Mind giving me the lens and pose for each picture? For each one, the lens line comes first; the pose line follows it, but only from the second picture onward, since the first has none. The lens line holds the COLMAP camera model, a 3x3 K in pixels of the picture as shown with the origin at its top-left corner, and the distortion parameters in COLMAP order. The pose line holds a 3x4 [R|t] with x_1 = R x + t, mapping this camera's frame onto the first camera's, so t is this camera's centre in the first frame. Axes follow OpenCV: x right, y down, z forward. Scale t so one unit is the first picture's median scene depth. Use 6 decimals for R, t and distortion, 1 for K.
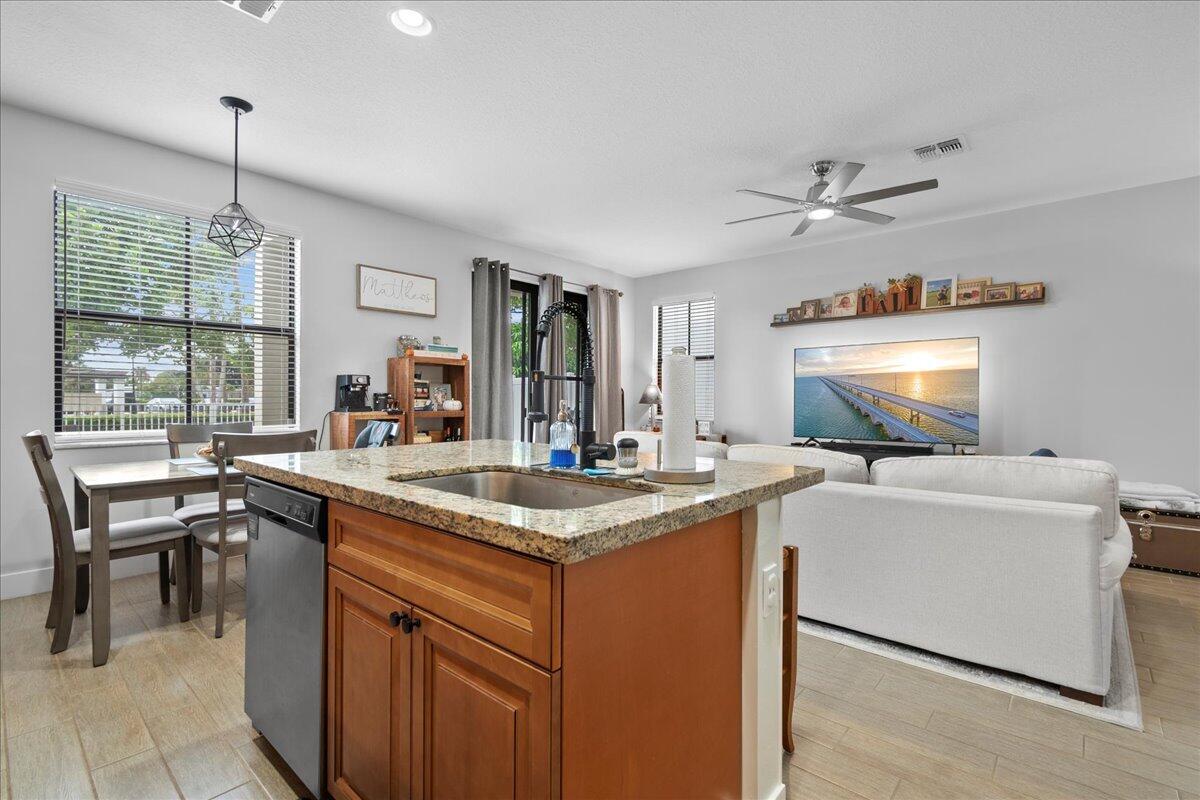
lens RADIAL K [[546.1, 0, 614.8], [0, 546.1, 398.6], [0, 0, 1]] dist [0.008568, -0.003465]
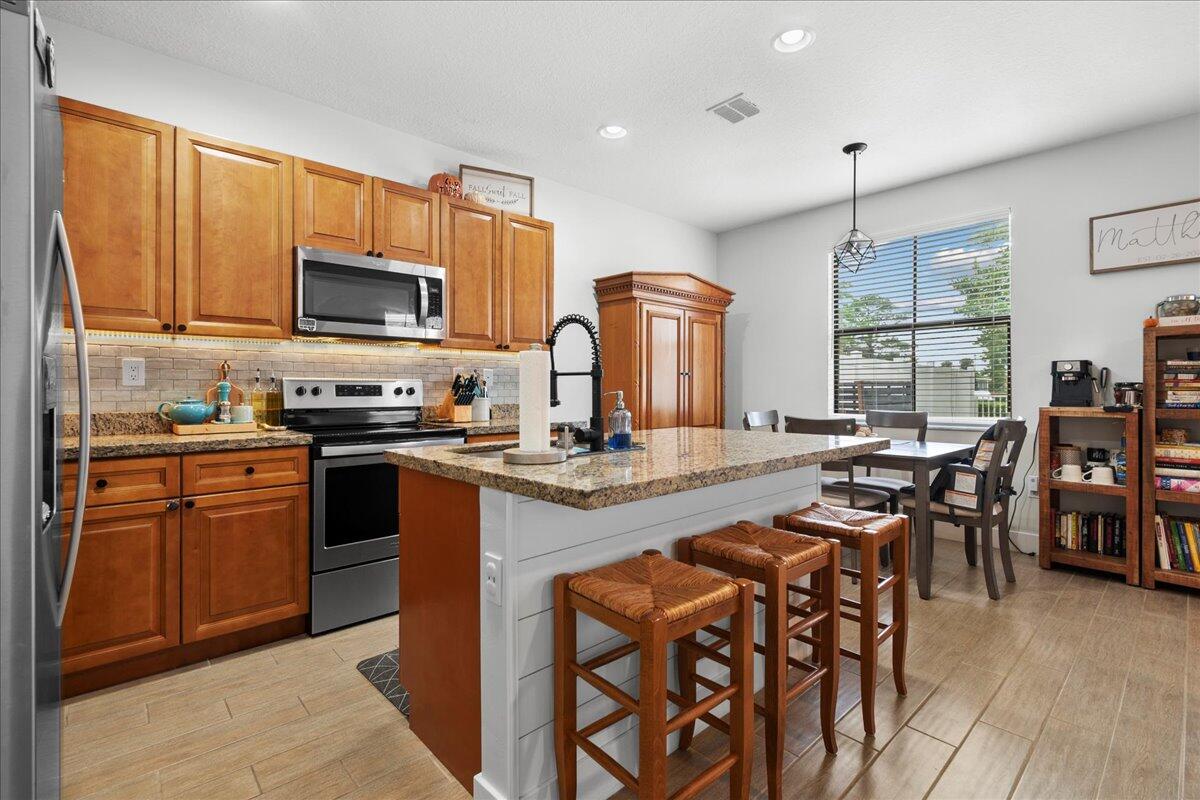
lens RADIAL K [[546.1, 0, 614.9], [0, 546.1, 390.1], [0, 0, 1]] dist [0.008568, -0.003465]
pose [[-0.107993, -0.003304, -0.994146, 0.353637], [0.000960, 0.999994, -0.003428, 0.001934], [0.994151, -0.001324, -0.107989, 0.374018]]
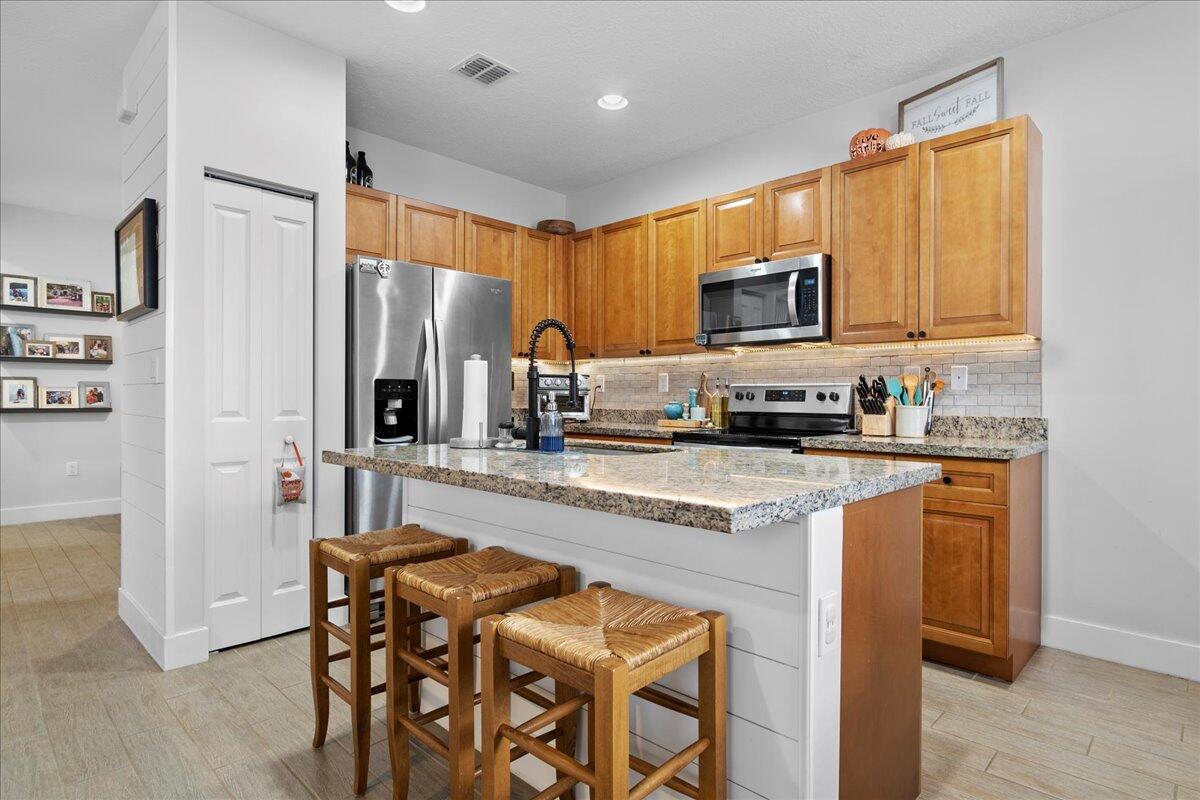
lens RADIAL K [[629.1, 0, 609.8], [0, 629.1, 406.4], [0, 0, 1]] dist [-0.004203, -0.000319]
pose [[-0.998275, -0.010535, 0.057765, -0.094206], [-0.009863, 0.999880, 0.011912, 0.005769], [-0.057884, 0.011322, -0.998259, 0.759303]]
